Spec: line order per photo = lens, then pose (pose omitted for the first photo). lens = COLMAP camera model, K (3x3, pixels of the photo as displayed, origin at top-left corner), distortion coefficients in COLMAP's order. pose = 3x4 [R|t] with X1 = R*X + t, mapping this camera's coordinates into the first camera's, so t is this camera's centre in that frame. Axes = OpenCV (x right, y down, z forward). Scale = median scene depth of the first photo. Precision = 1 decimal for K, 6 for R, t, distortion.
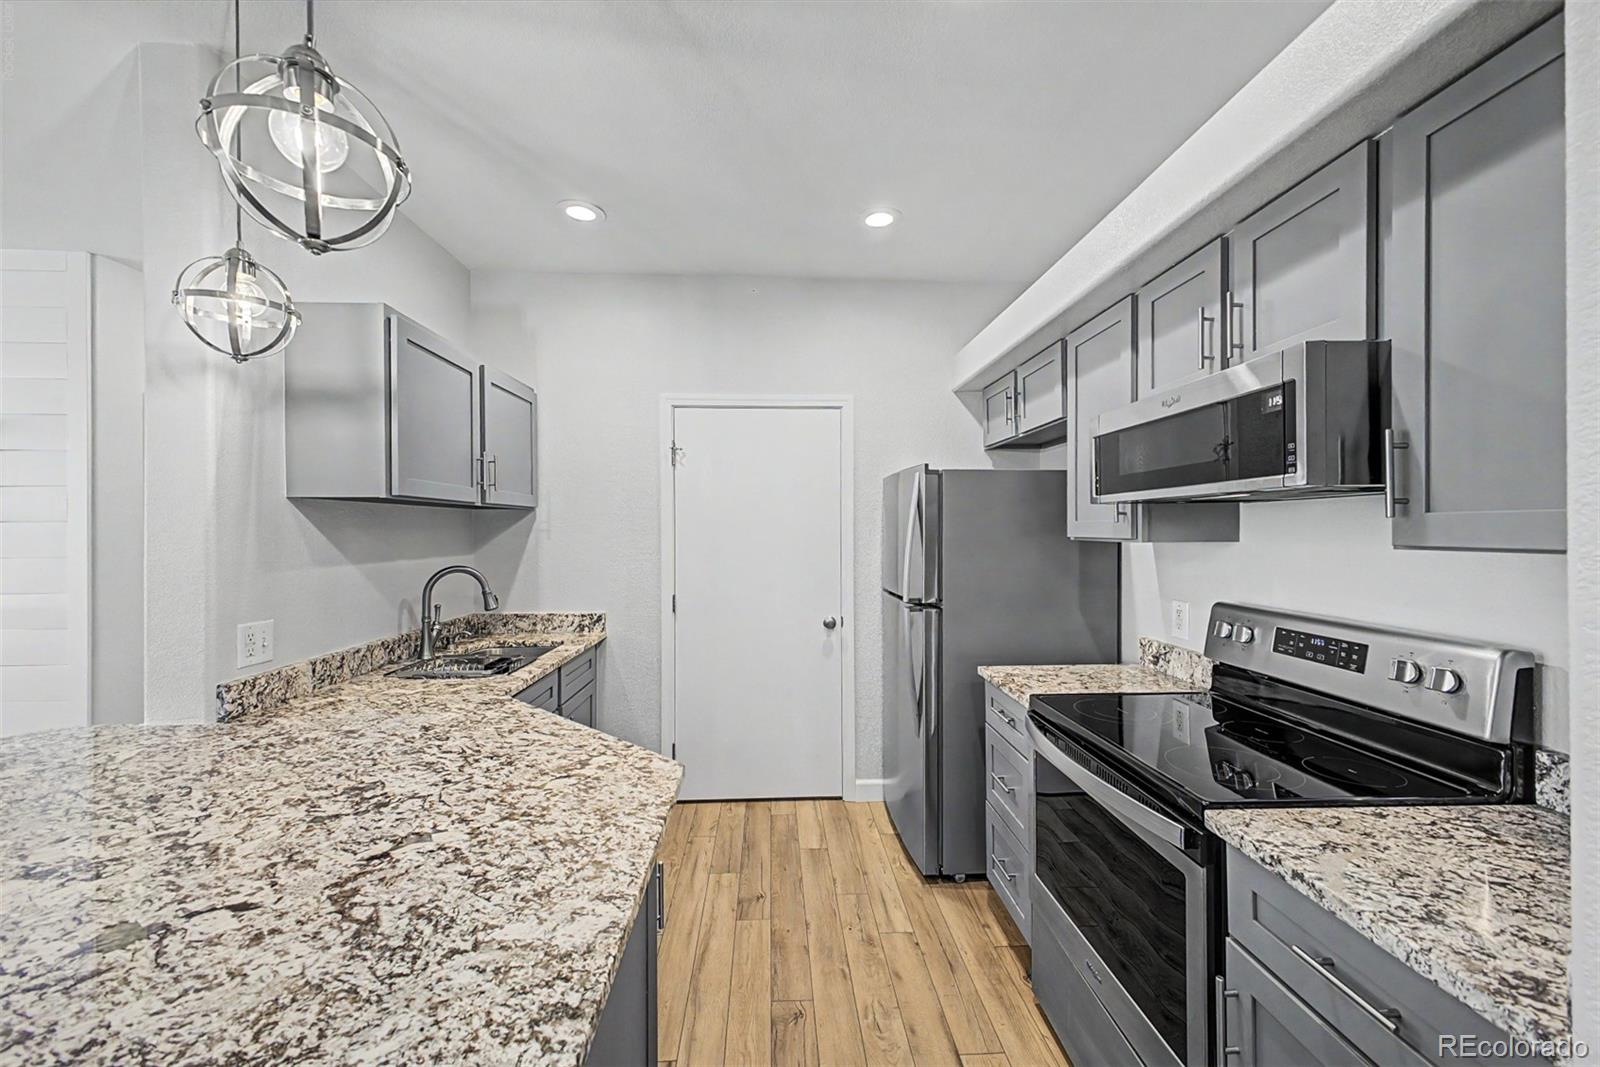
lens RADIAL K [[633.9, 0, 801.3], [0, 633.9, 529.5], [0, 0, 1]] dist [0.019045, -0.004420]
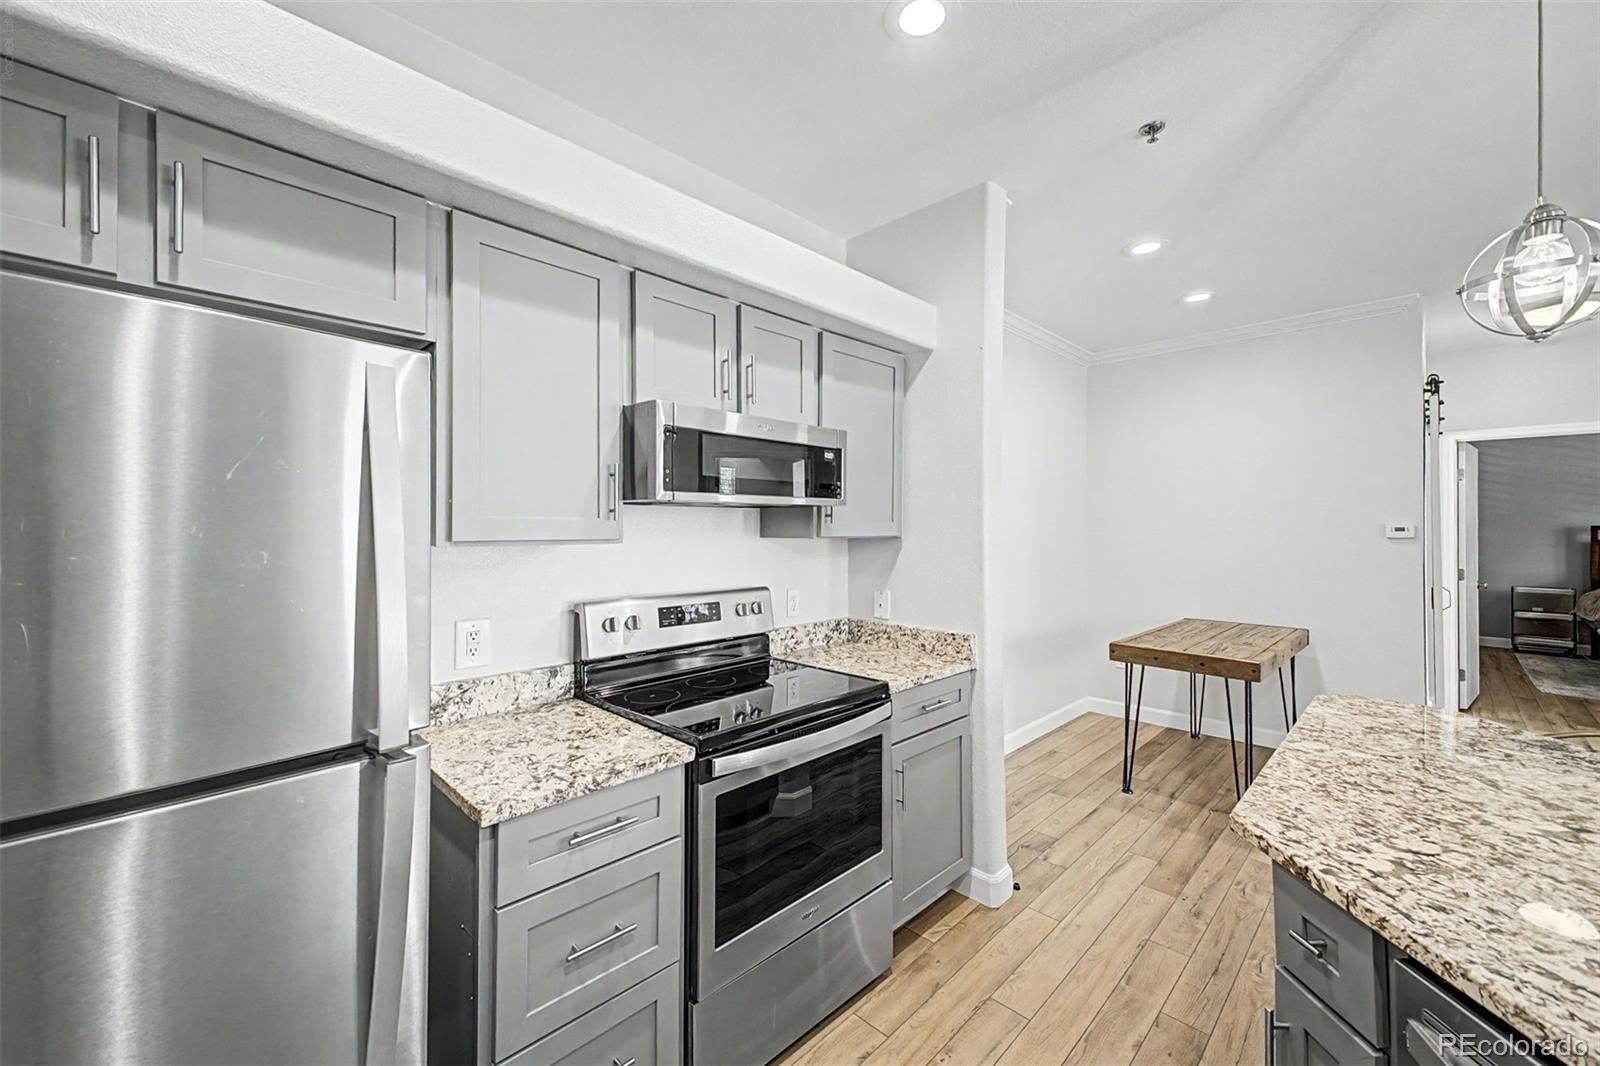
lens RADIAL K [[633.9, 0, 800.4], [0, 633.9, 523.1], [0, 0, 1]] dist [0.019045, -0.004420]
pose [[-0.675587, 0.008293, 0.737233, -0.321777], [0.002146, 0.999955, -0.009283, 0.000472], [-0.737277, -0.004689, -0.675574, 1.501538]]
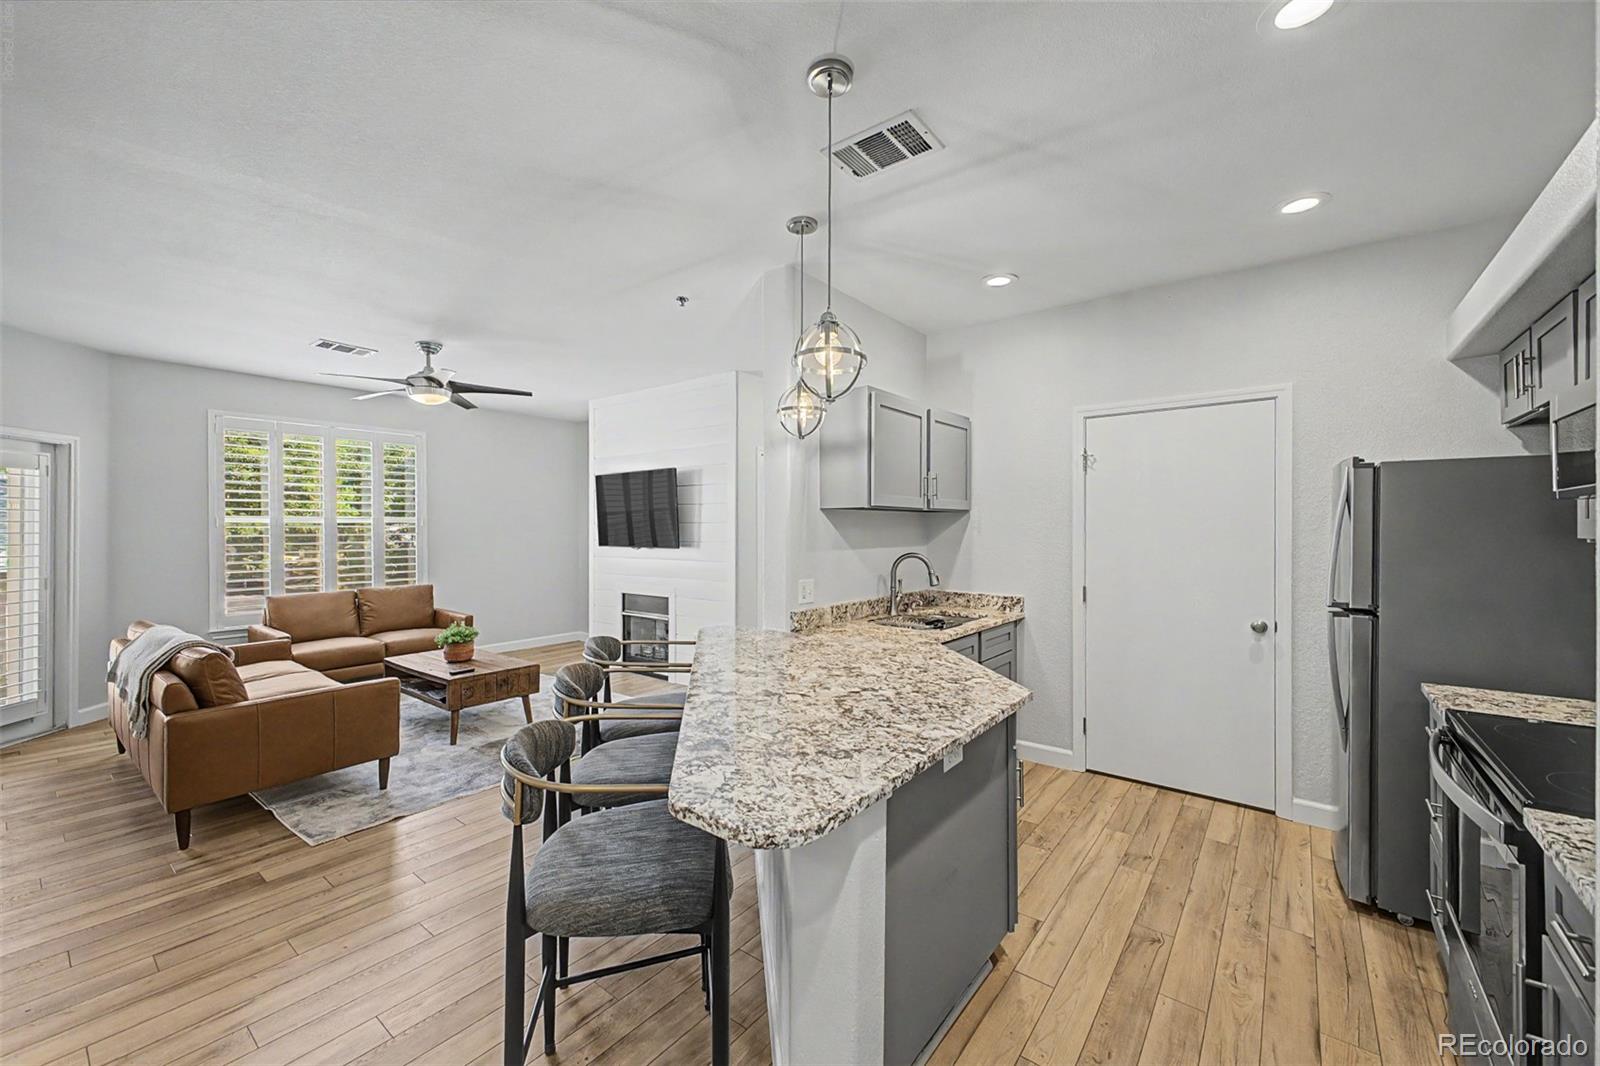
lens RADIAL K [[633.9, 0, 795.4], [0, 633.9, 531.2], [0, 0, 1]] dist [0.019045, -0.004420]
pose [[0.753959, 0.007363, -0.656880, 0.272365], [-0.002817, 0.999964, 0.007976, -0.002957], [0.656916, -0.004163, 0.753953, -0.334872]]
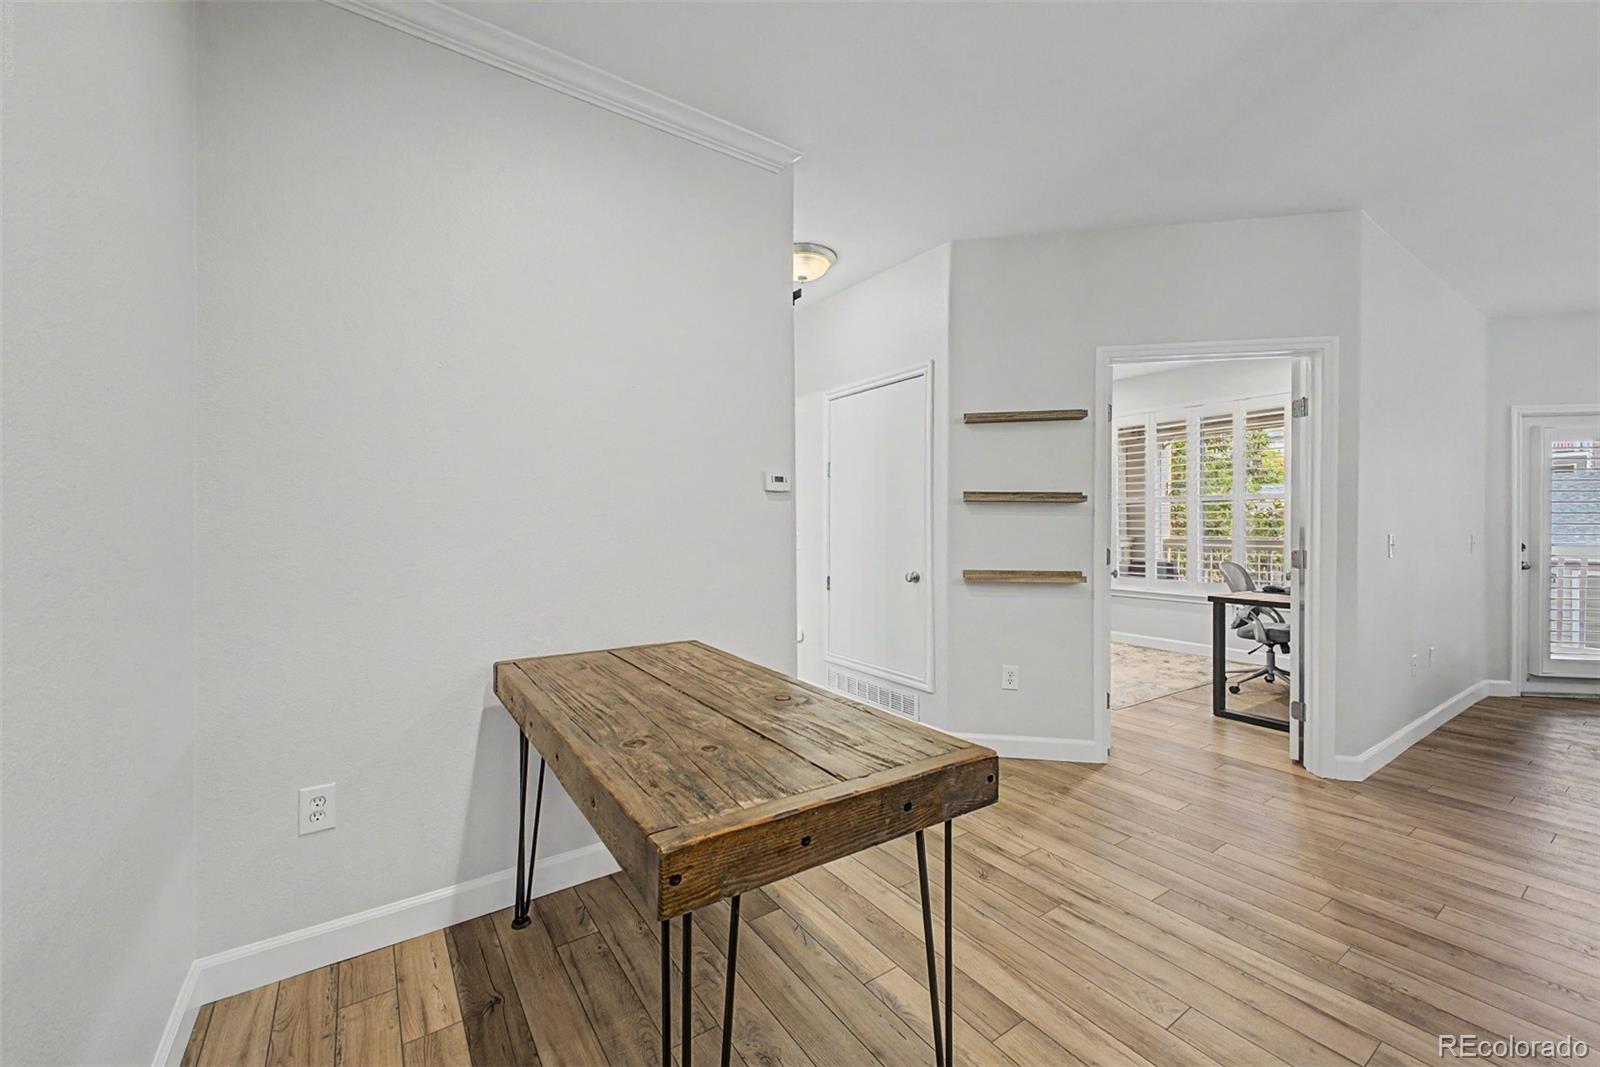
lens RADIAL K [[633.9, 0, 793.5], [0, 633.9, 529.6], [0, 0, 1]] dist [0.019045, -0.004420]
pose [[-0.849610, 0.007421, -0.527360, 0.614794], [0.002828, 0.999951, 0.009517, 0.105083], [0.527404, 0.006594, -0.849589, -0.011118]]
